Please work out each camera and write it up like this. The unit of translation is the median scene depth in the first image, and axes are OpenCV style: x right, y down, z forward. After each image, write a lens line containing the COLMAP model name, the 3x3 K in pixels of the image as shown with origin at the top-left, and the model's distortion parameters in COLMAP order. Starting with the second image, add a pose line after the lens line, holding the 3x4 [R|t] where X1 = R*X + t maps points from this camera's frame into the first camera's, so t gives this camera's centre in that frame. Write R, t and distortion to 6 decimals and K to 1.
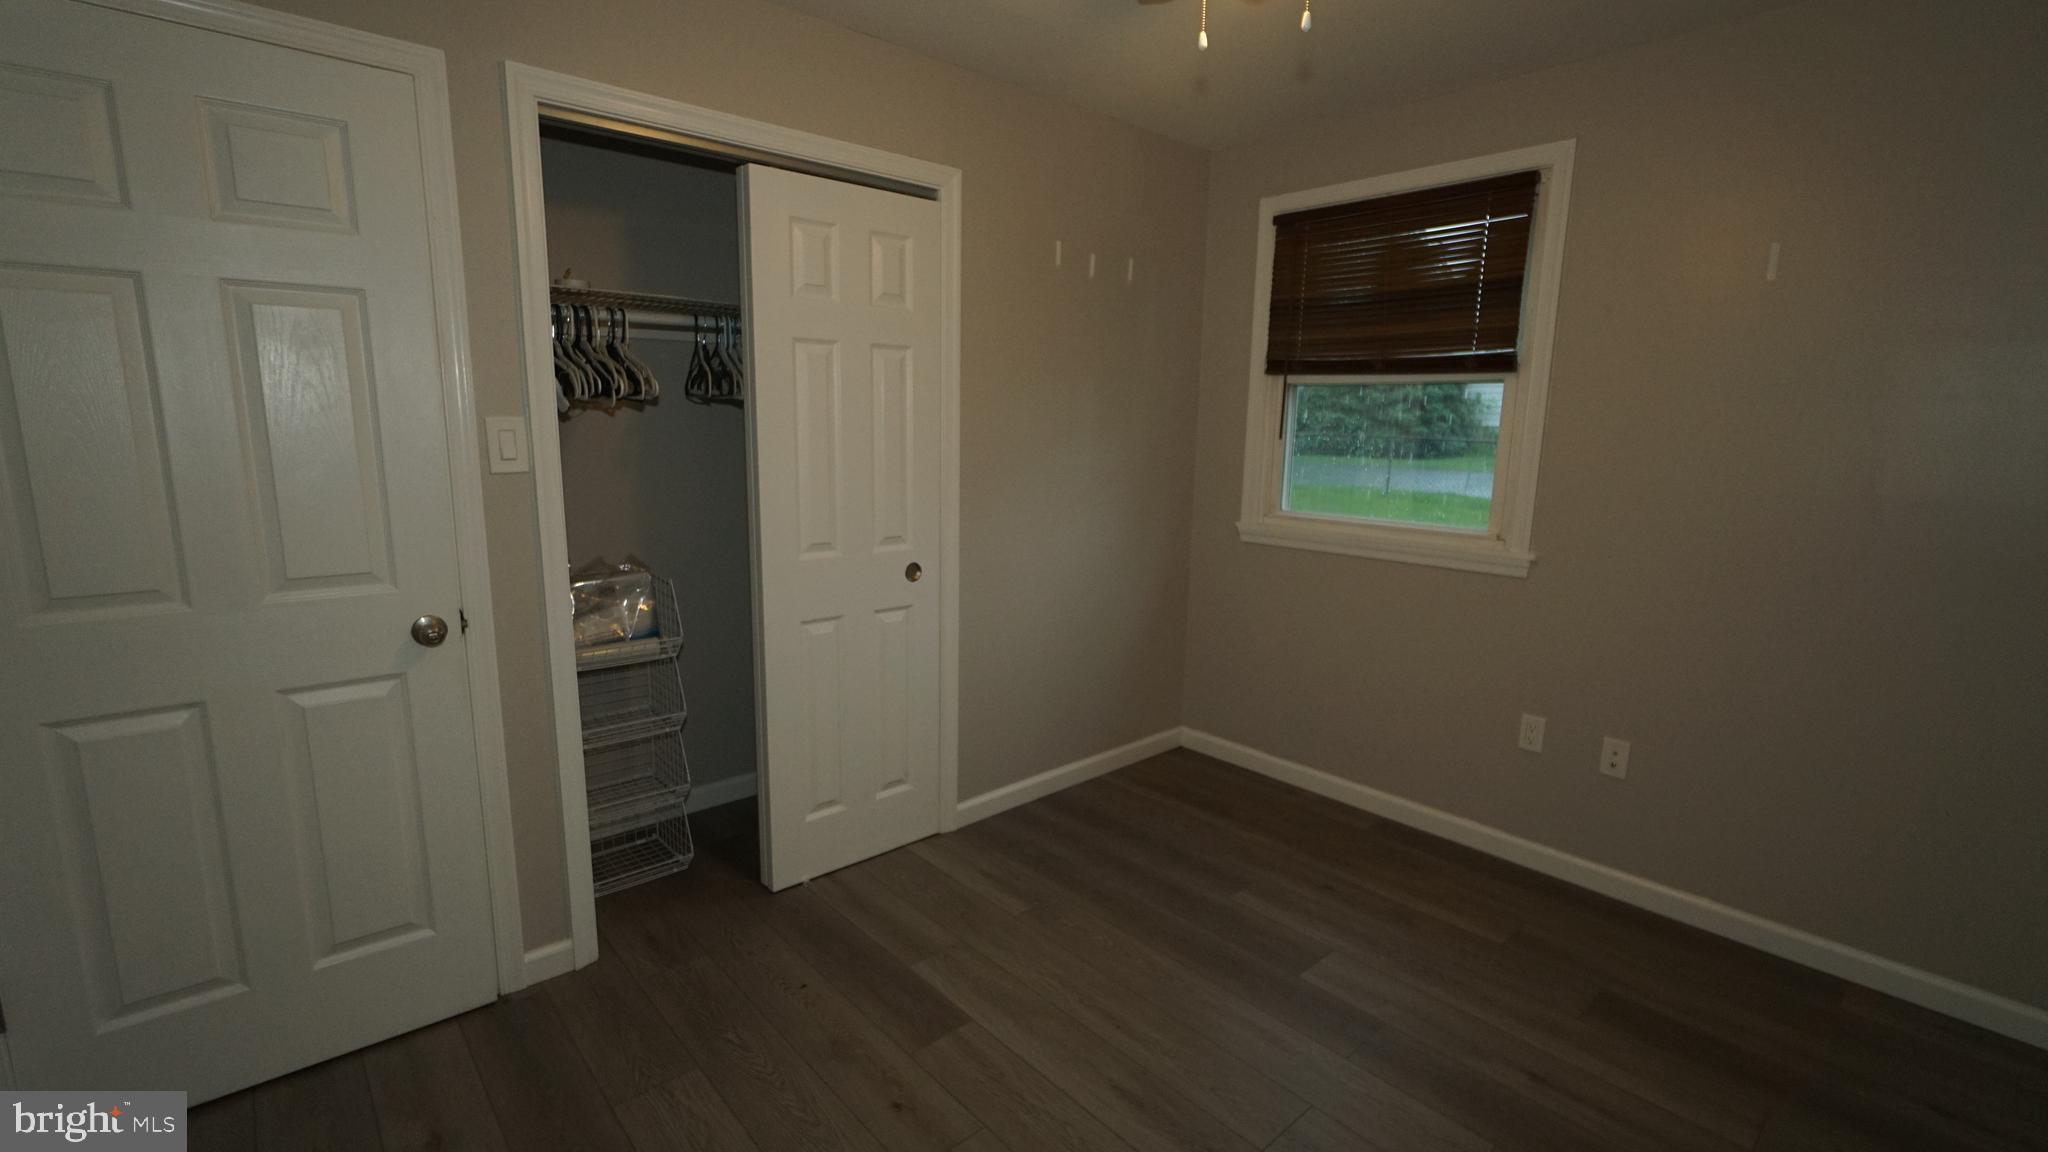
lens RADIAL K [[886.5, 0, 1009.0], [0, 886.5, 578.0], [0, 0, 1]] dist [-0.005479, 0.004076]
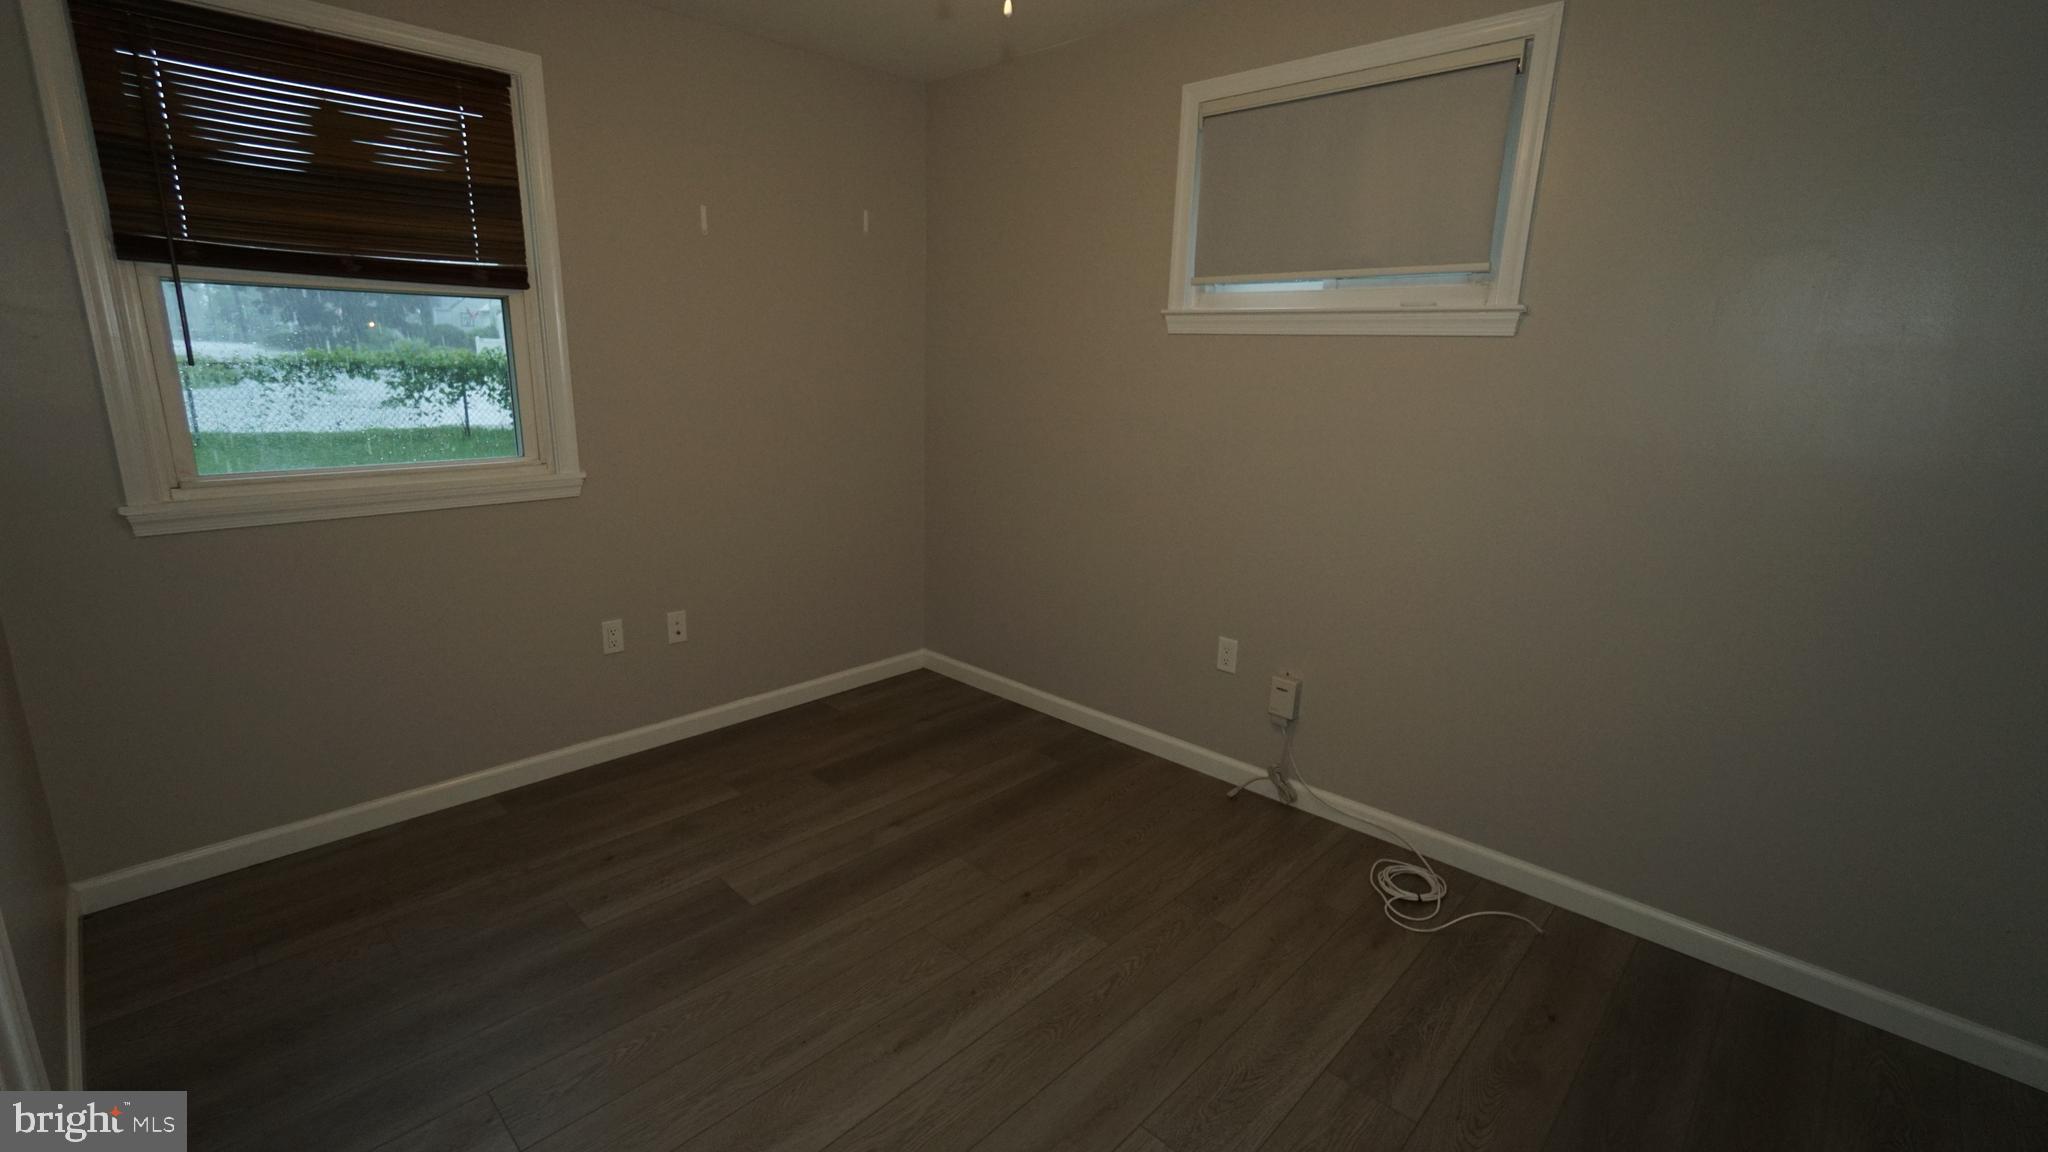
lens RADIAL K [[886.5, 0, 1020.2], [0, 886.5, 568.2], [0, 0, 1]] dist [-0.005479, 0.004076]
pose [[-0.071801, -0.256302, 0.963926, -0.473787], [0.145194, 0.953441, 0.264329, -0.119708], [-0.986794, 0.158935, -0.031244, 0.542763]]
